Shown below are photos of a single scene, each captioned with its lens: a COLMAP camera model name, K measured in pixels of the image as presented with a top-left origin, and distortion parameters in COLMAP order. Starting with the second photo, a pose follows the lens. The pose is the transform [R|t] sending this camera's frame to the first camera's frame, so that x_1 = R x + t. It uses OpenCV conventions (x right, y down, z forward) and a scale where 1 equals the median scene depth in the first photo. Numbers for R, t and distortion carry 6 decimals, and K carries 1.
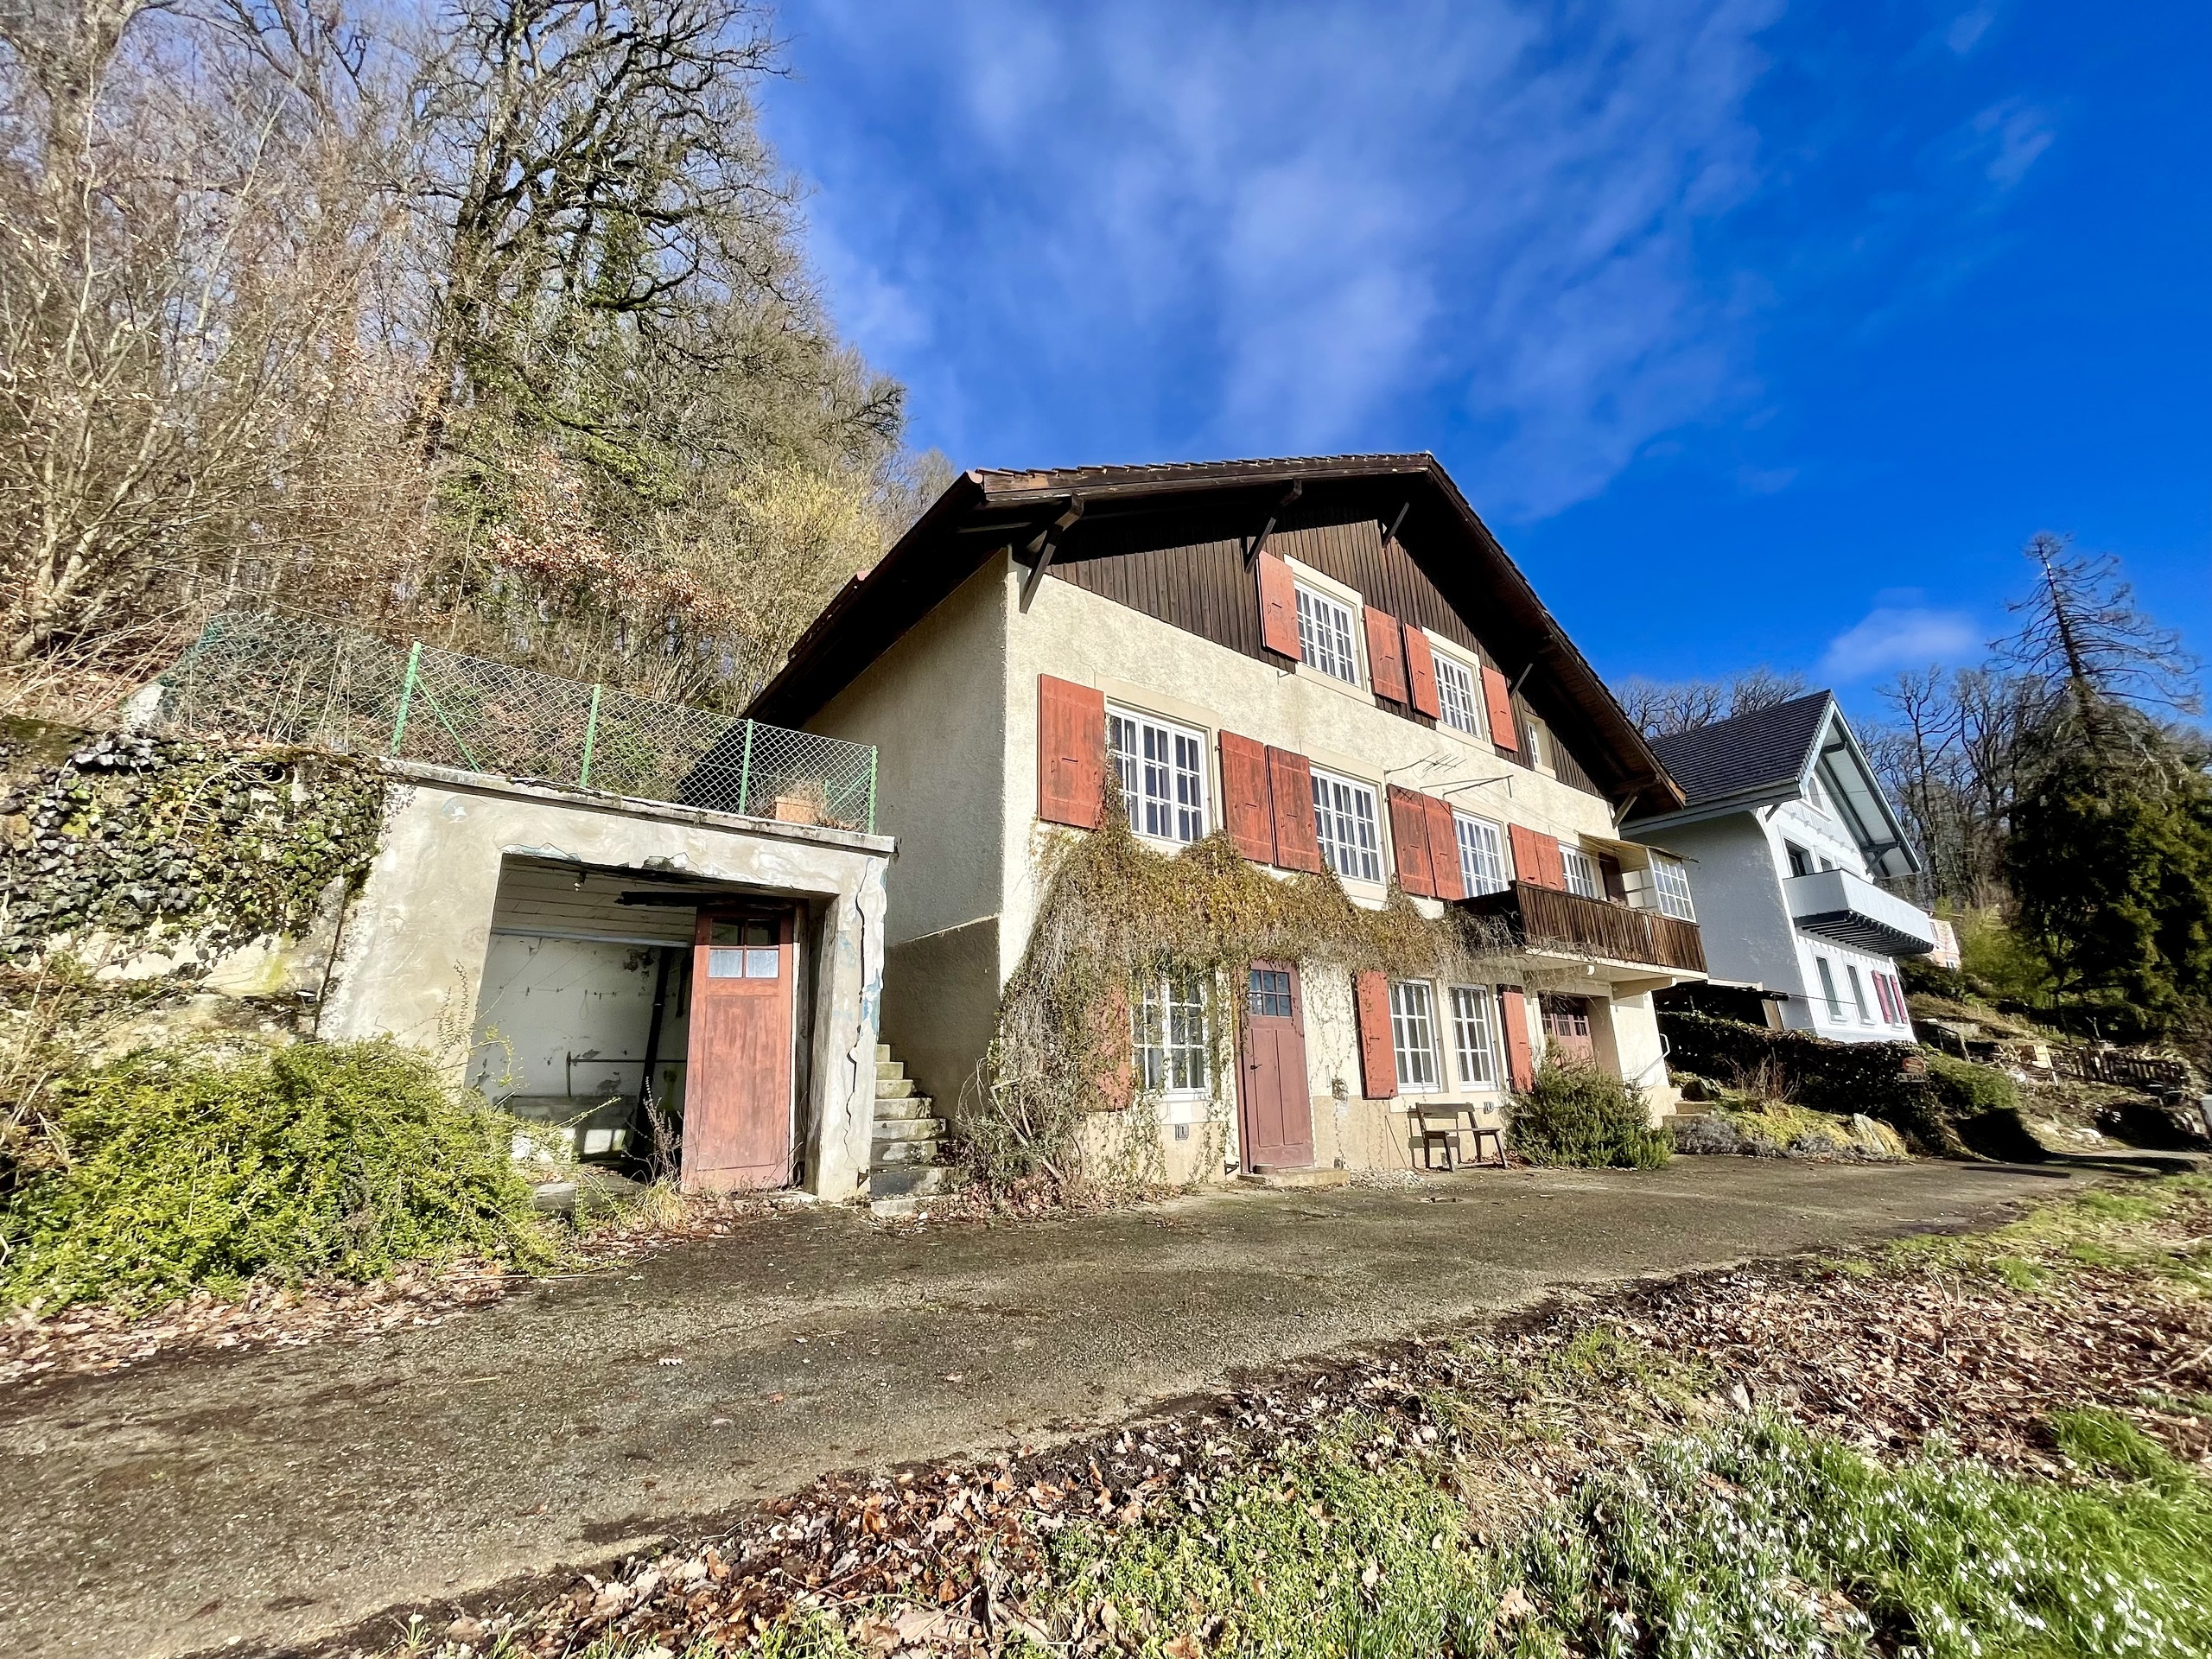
lens RADIAL K [[893.2, 0, 1107.6], [0, 893.2, 816.4], [0, 0, 1]] dist [-0.000827, -0.000430]
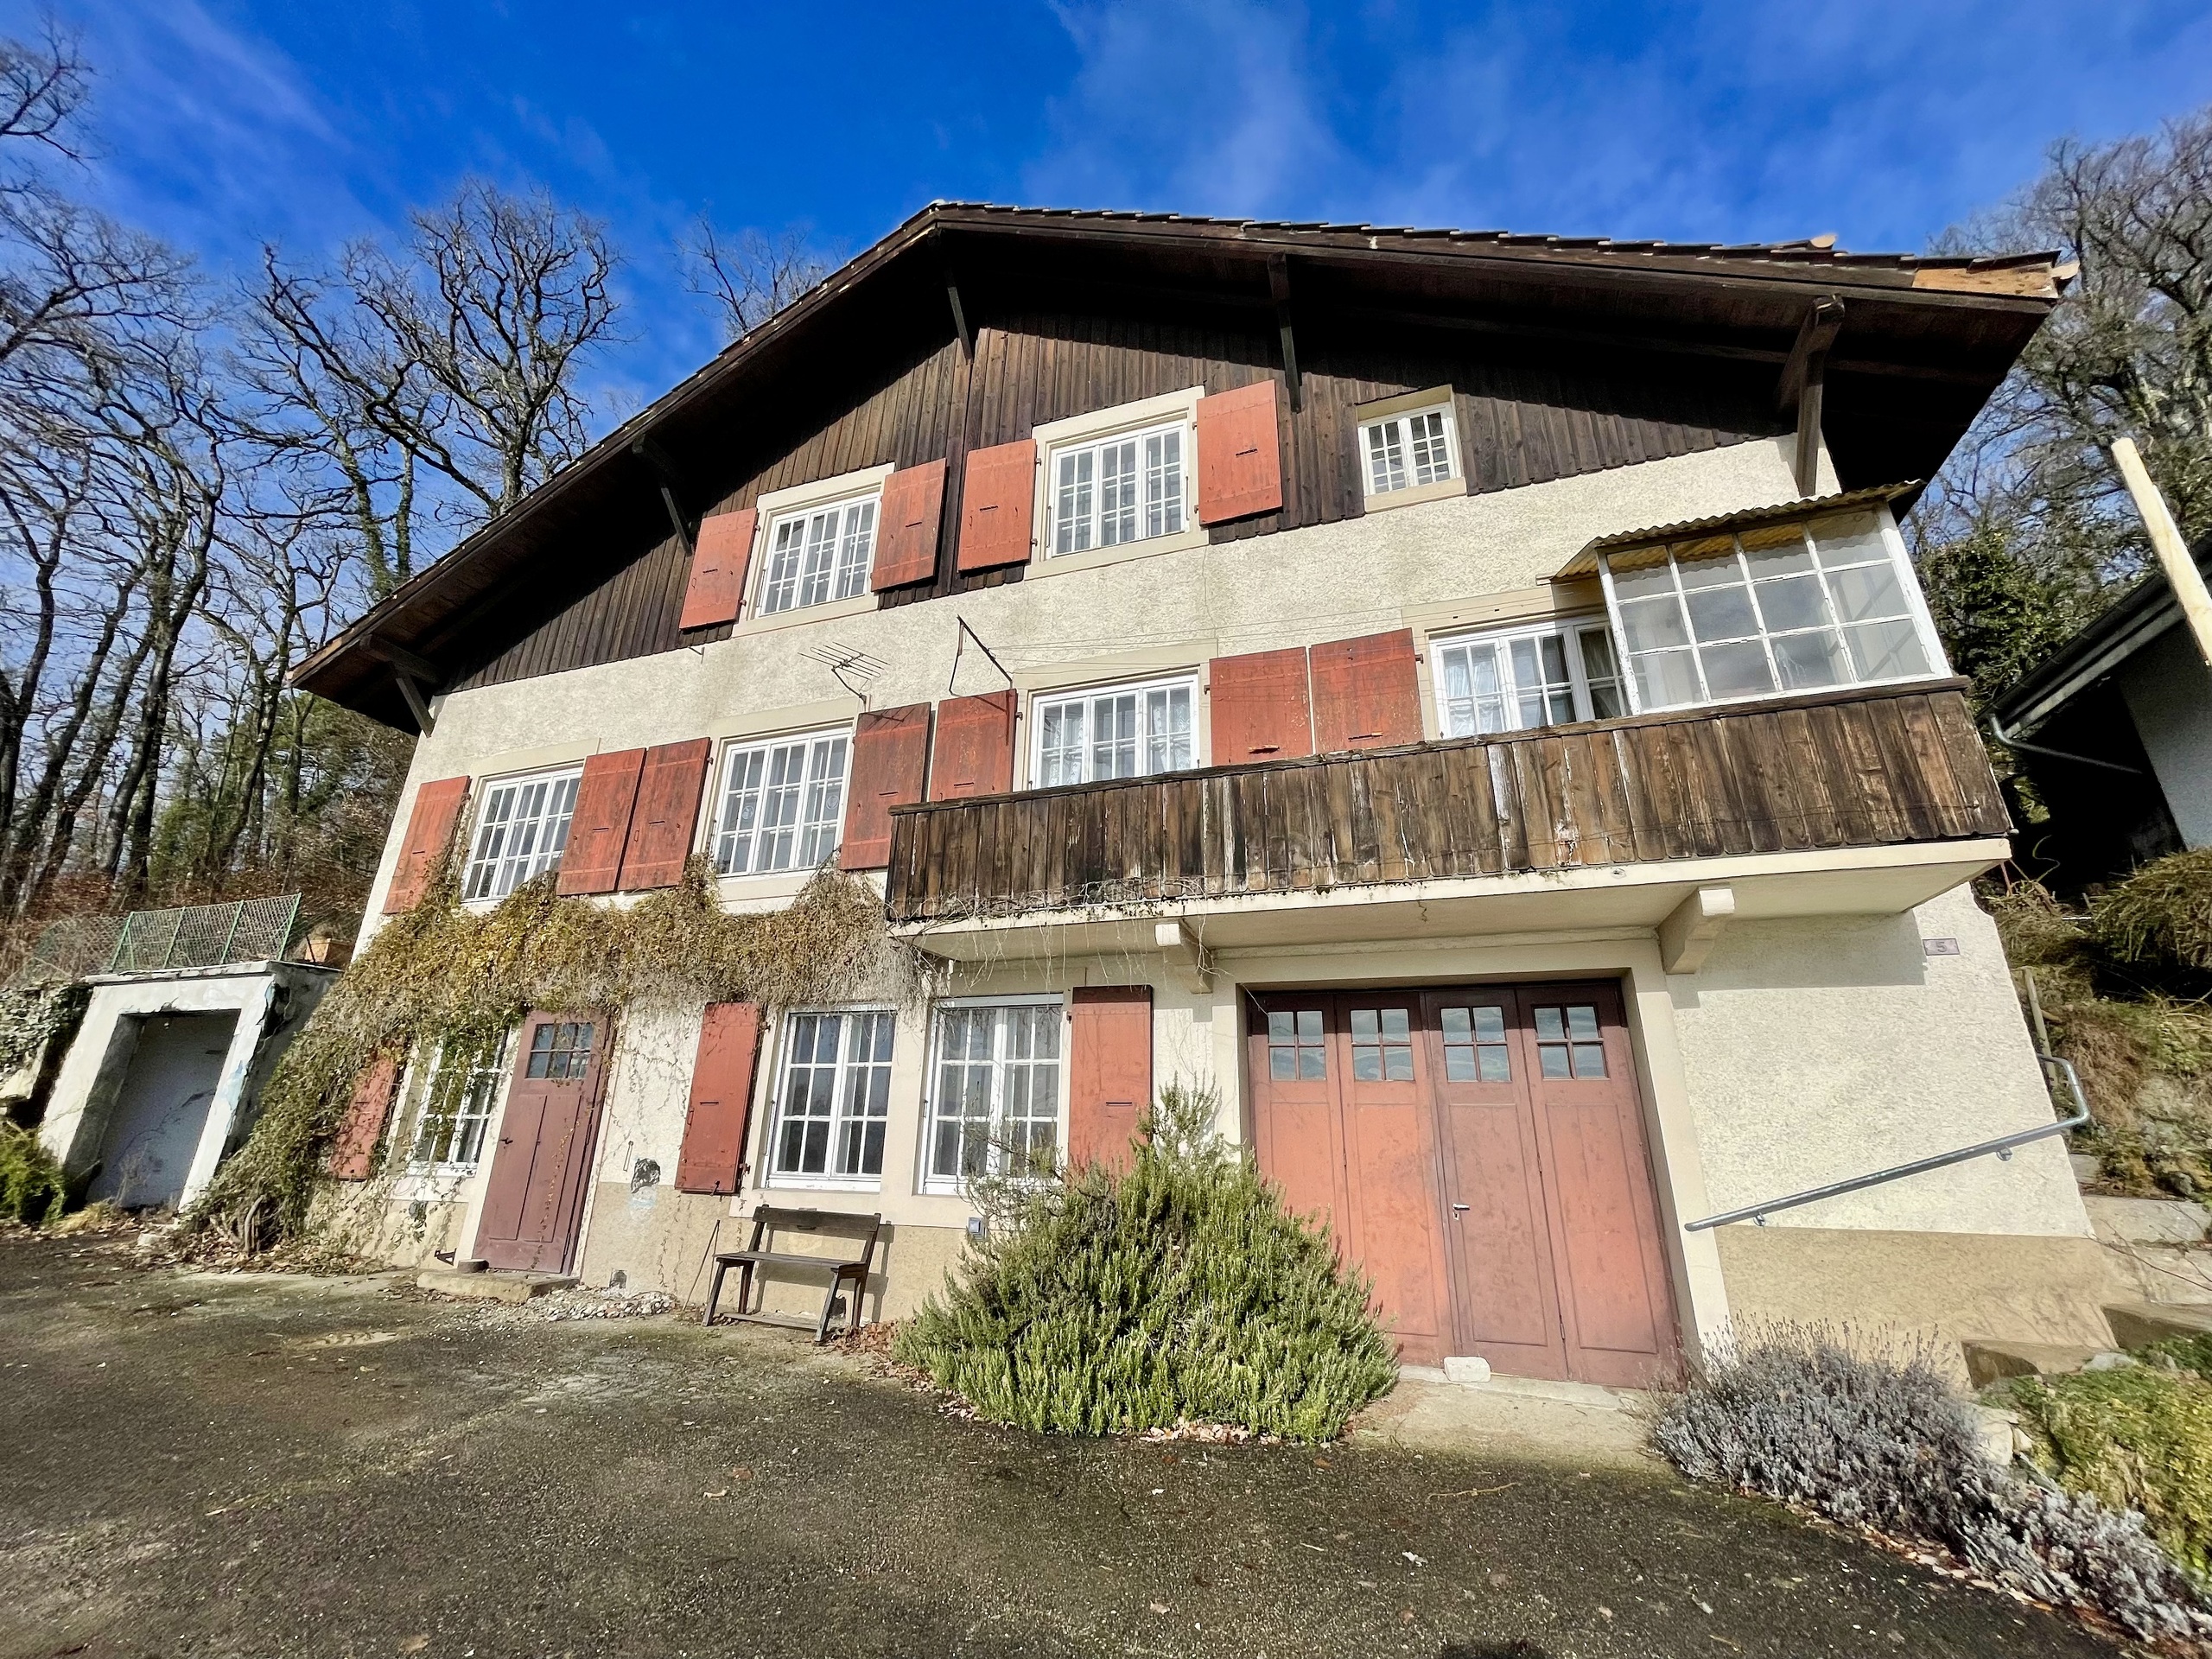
lens RADIAL K [[893.2, 0, 1107.6], [0, 893.2, 816.4], [0, 0, 1]] dist [-0.000827, -0.000430]
pose [[0.538495, -0.270036, -0.798188, 1.010601], [0.220242, 0.959436, -0.176003, 0.213214], [0.813337, -0.081018, 0.576125, 0.824605]]
